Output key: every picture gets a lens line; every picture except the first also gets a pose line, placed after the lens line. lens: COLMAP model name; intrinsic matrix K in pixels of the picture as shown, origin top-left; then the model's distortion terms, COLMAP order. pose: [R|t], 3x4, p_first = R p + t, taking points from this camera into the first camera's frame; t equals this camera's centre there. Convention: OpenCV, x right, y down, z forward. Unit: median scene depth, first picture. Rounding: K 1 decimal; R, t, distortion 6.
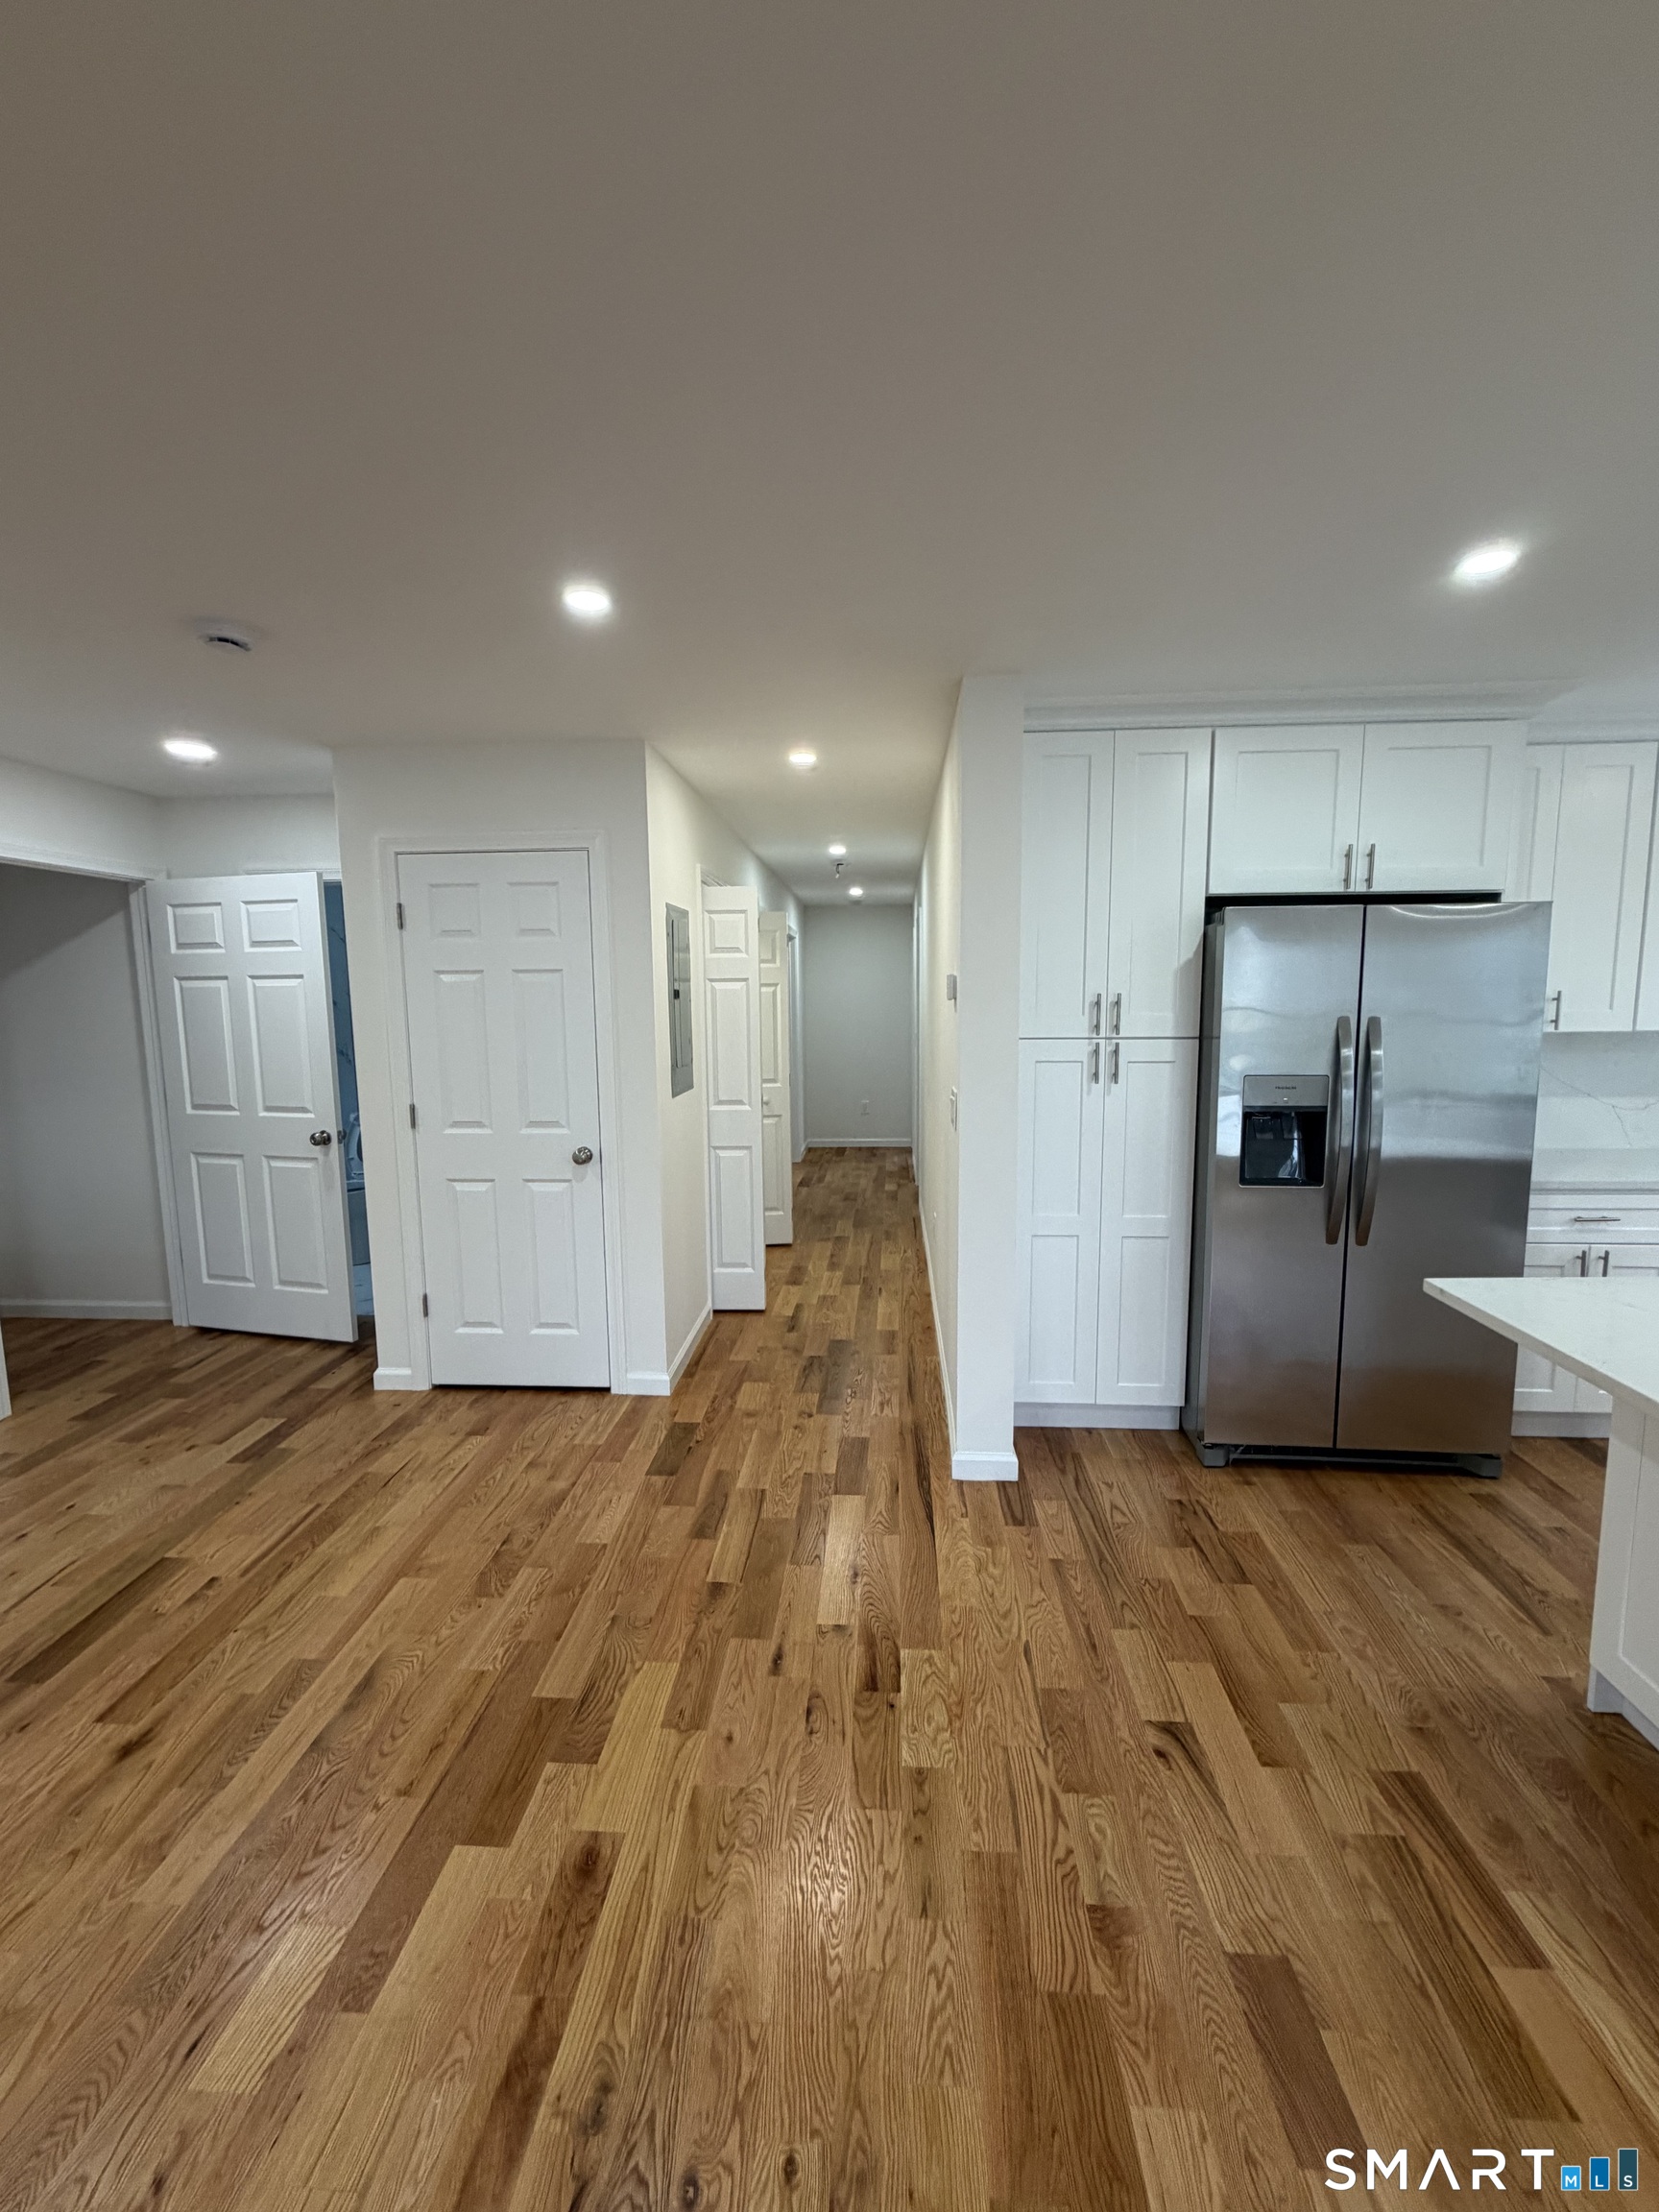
lens RADIAL K [[917.4, 0, 825.7], [0, 917.4, 1115.2], [0, 0, 1]] dist [-0.000303, -0.000052]
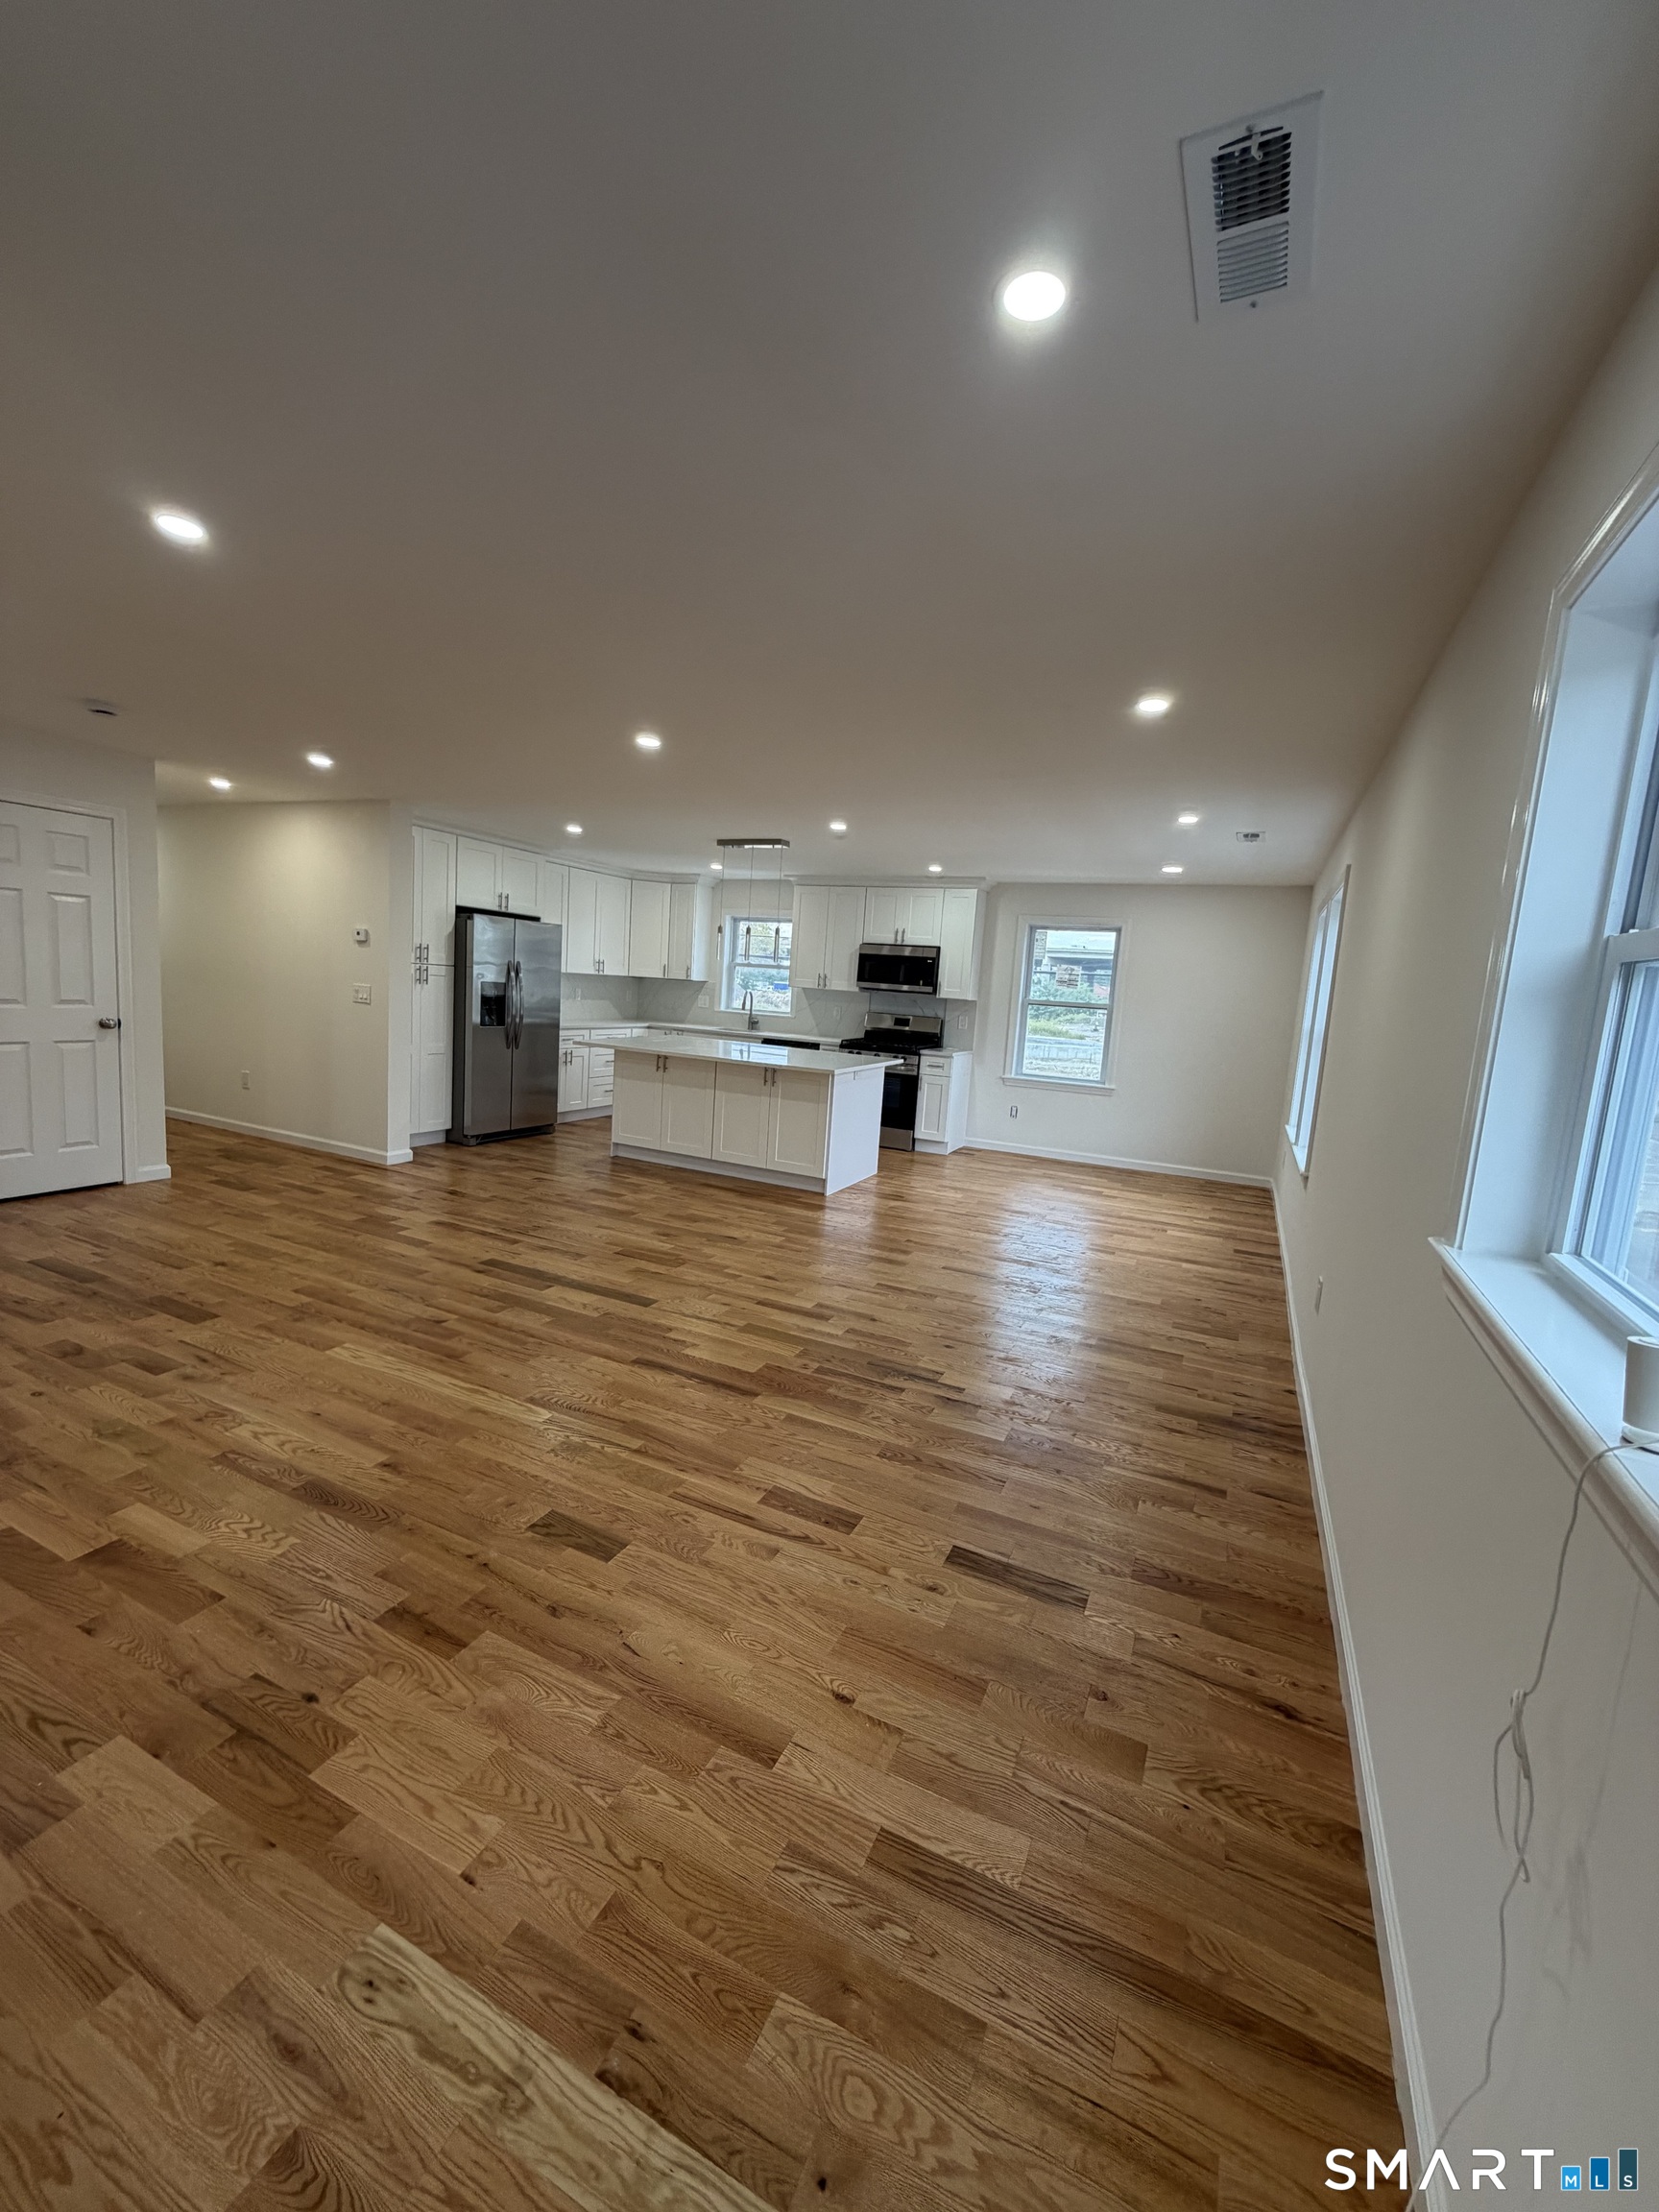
lens RADIAL K [[886.9, 0, 844.4], [0, 886.9, 1101.7], [0, 0, 1]] dist [-0.001176, -0.000113]
pose [[0.363595, -0.087457, 0.927443, -1.637159], [0.043326, 0.996094, 0.076945, 0.155344], [-0.930549, 0.012205, 0.365964, -0.894682]]
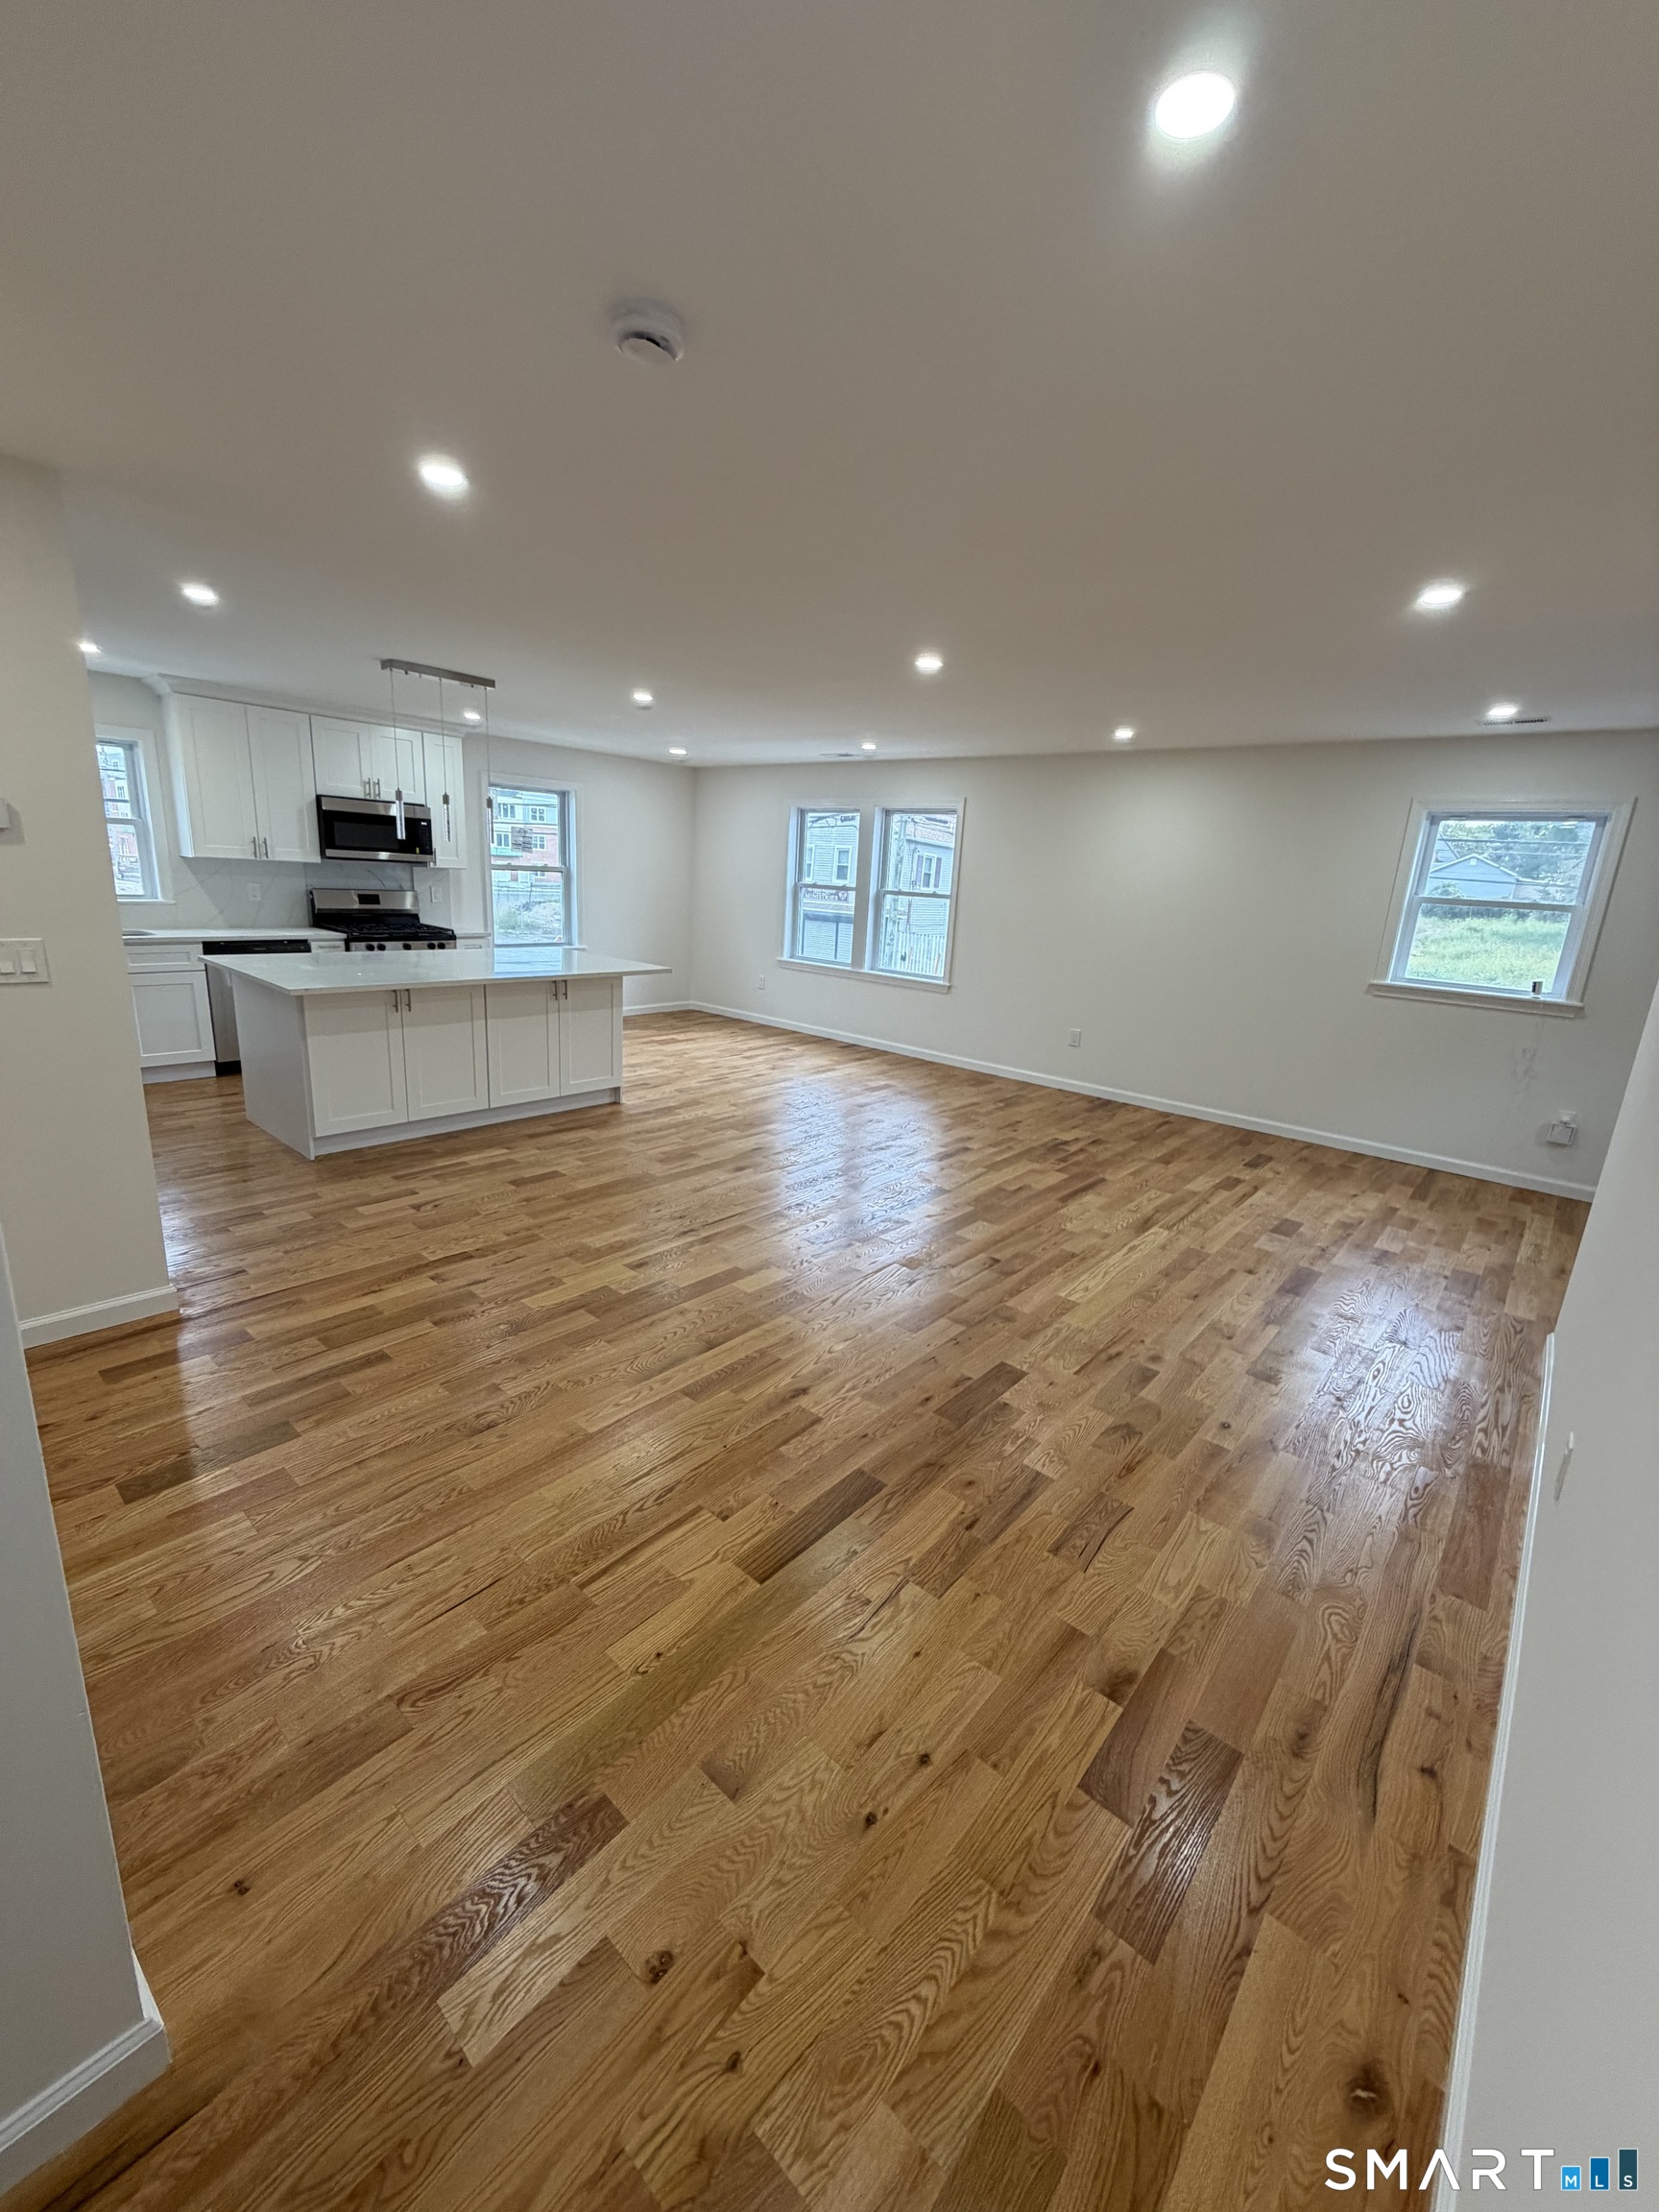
lens RADIAL K [[887.7, 0, 820.7], [0, 887.7, 1101.3], [0, 0, 1]] dist [-0.000041, 0.000083]
pose [[-0.794729, -0.186897, 0.577473, -1.157501], [0.025553, 0.940266, 0.339480, -0.178067], [-0.606426, 0.284551, -0.742481, 1.455362]]
